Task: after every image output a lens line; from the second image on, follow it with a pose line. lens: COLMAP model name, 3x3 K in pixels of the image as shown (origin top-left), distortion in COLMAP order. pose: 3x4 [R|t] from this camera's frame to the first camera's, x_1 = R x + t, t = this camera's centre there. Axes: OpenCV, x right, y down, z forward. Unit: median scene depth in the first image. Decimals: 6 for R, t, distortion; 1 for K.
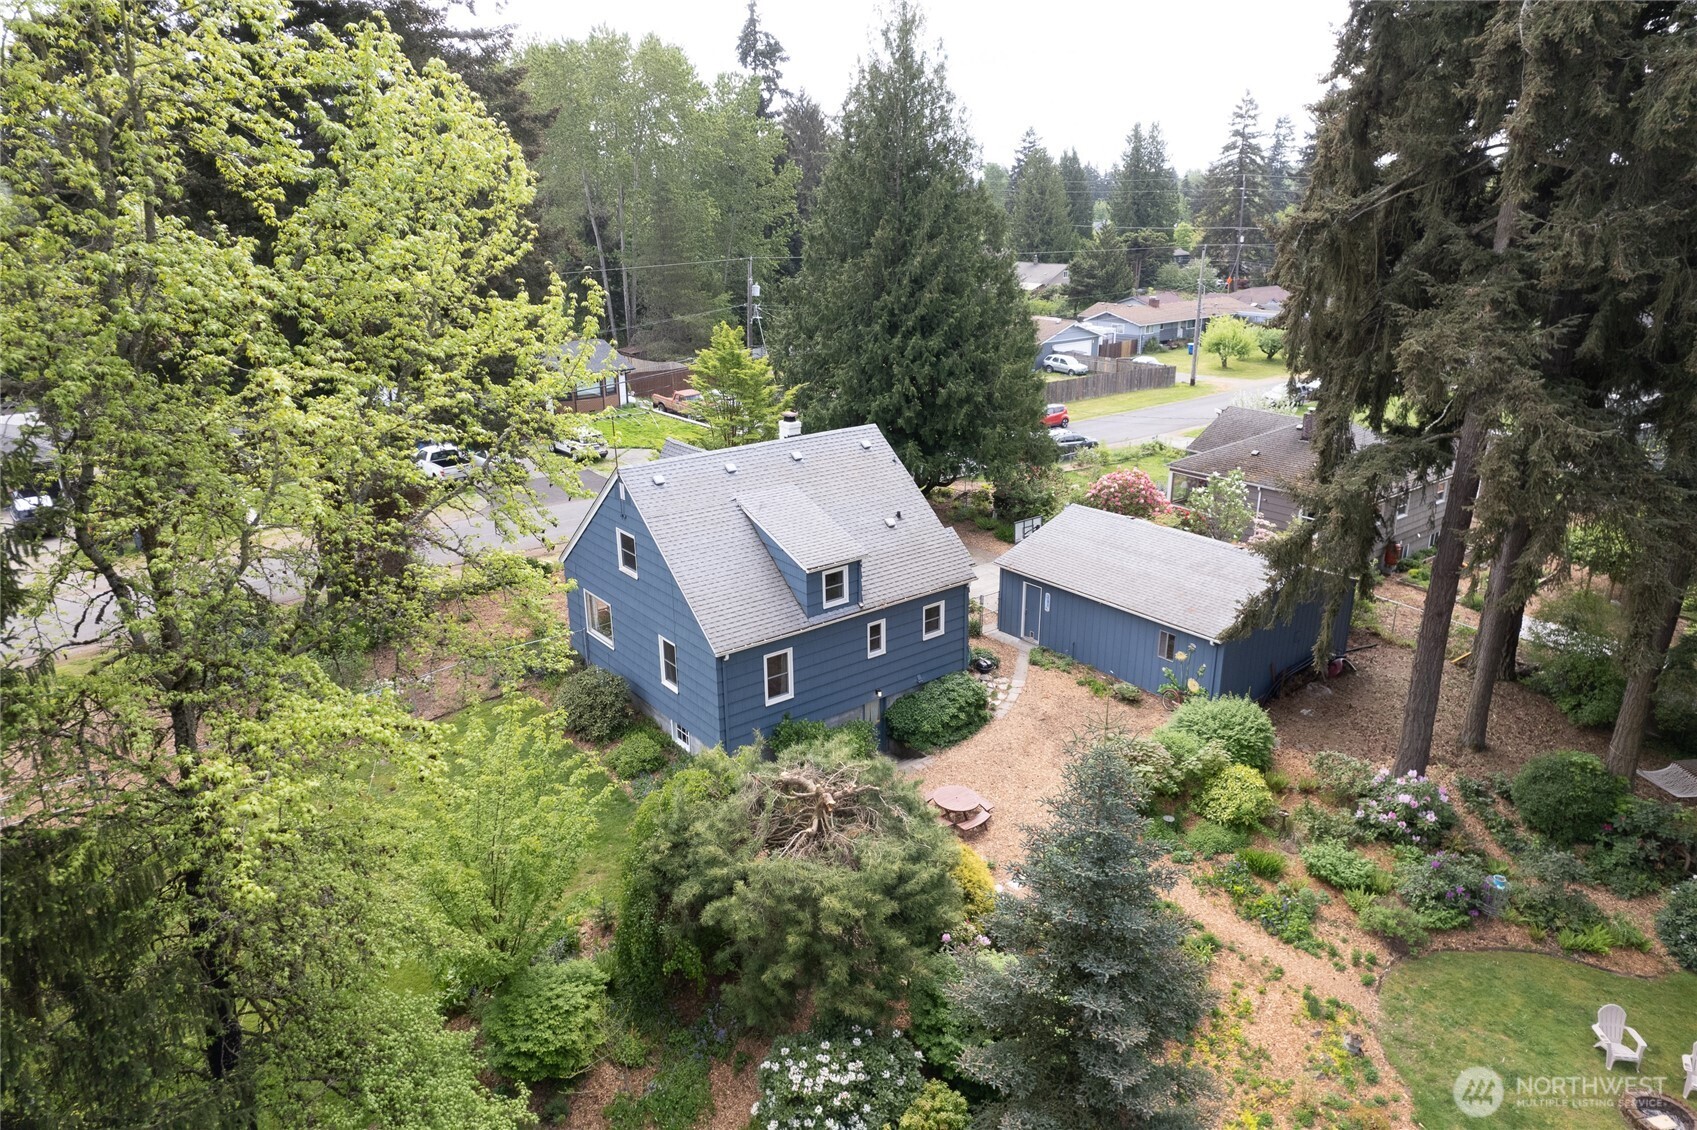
lens RADIAL K [[1082.8, 0, 848.5], [0, 1082.8, 565.0], [0, 0, 1]] dist [-0.060295, 0.053626]
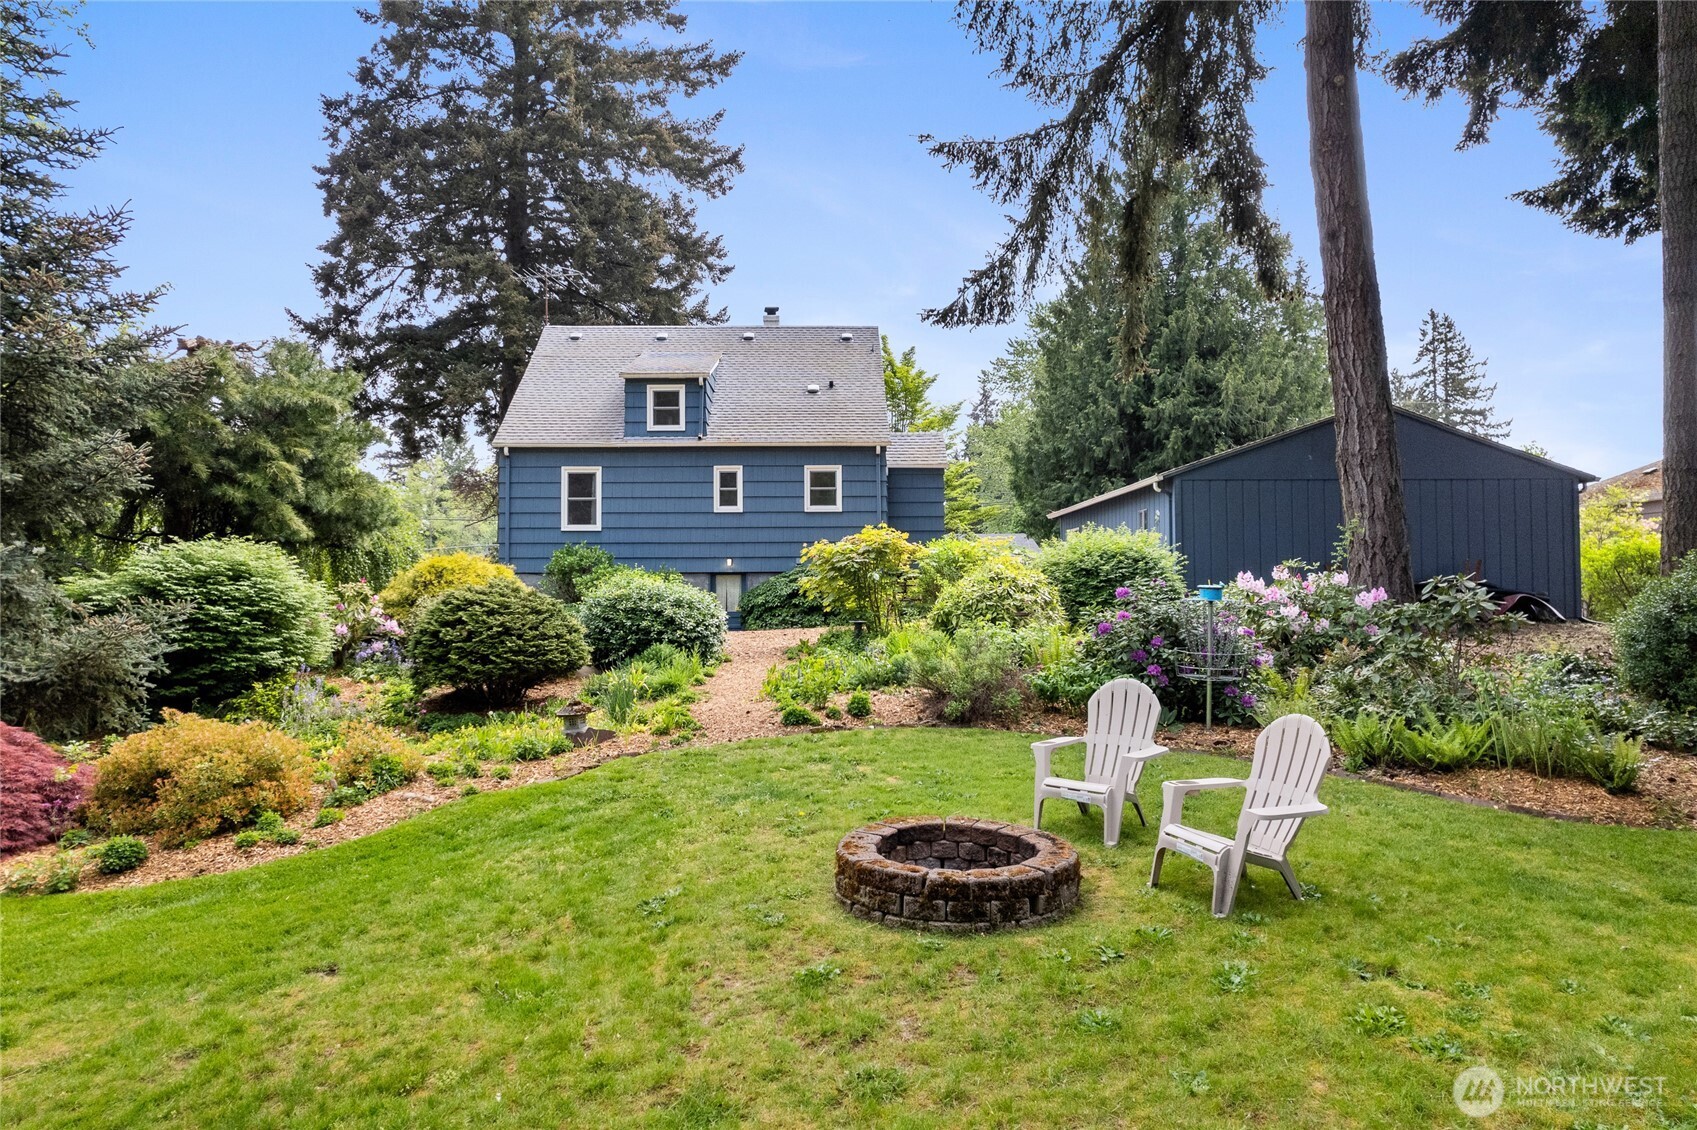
lens RADIAL K [[1082.8, 0, 848.5], [0, 1082.8, 565.0], [0, 0, 1]] dist [-0.060295, 0.053626]
pose [[0.805804, -0.014214, -0.592011, 0.579844], [-0.191612, 0.939673, -0.283371, 0.335110], [0.560325, 0.341778, 0.754469, 0.461017]]
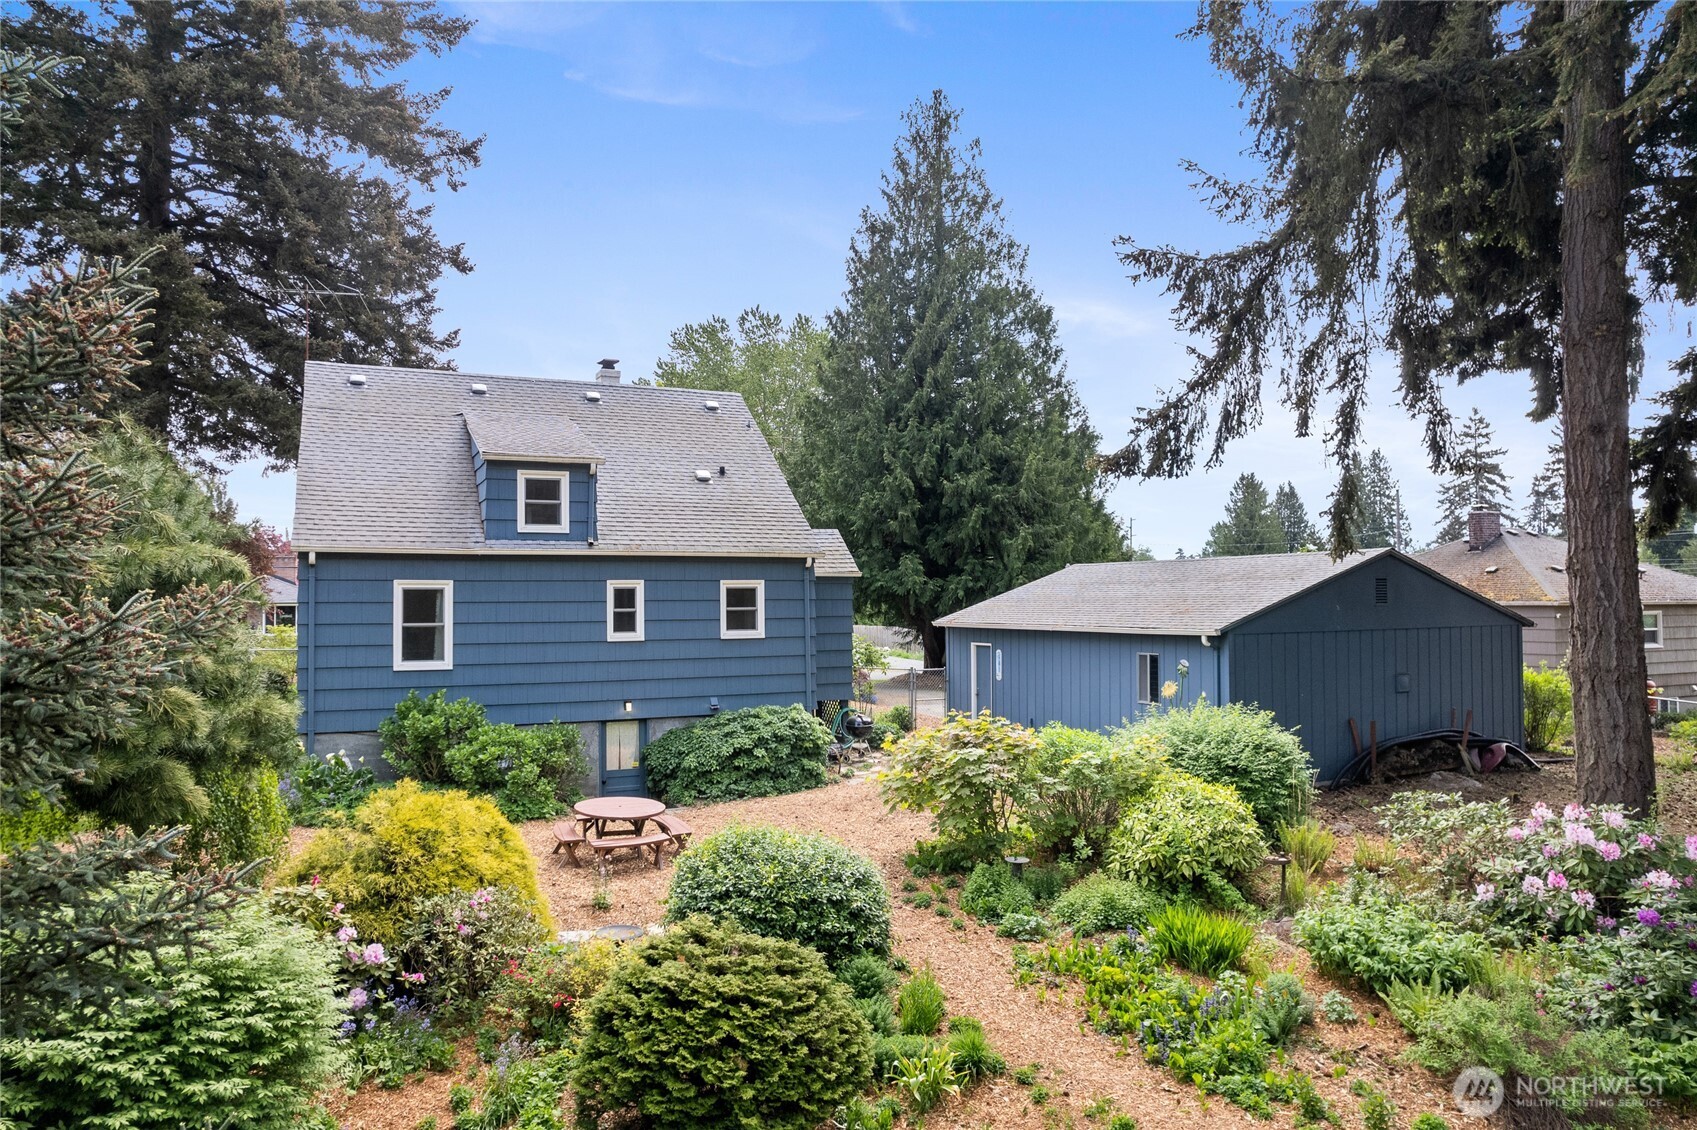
lens RADIAL K [[1082.8, 0, 848.5], [0, 1082.8, 565.0], [0, 0, 1]] dist [-0.060295, 0.053626]
pose [[0.973922, -0.005483, -0.226819, 0.293460], [-0.074402, 0.936709, -0.342111, 0.247594], [0.214339, 0.350065, 0.911873, 0.453501]]
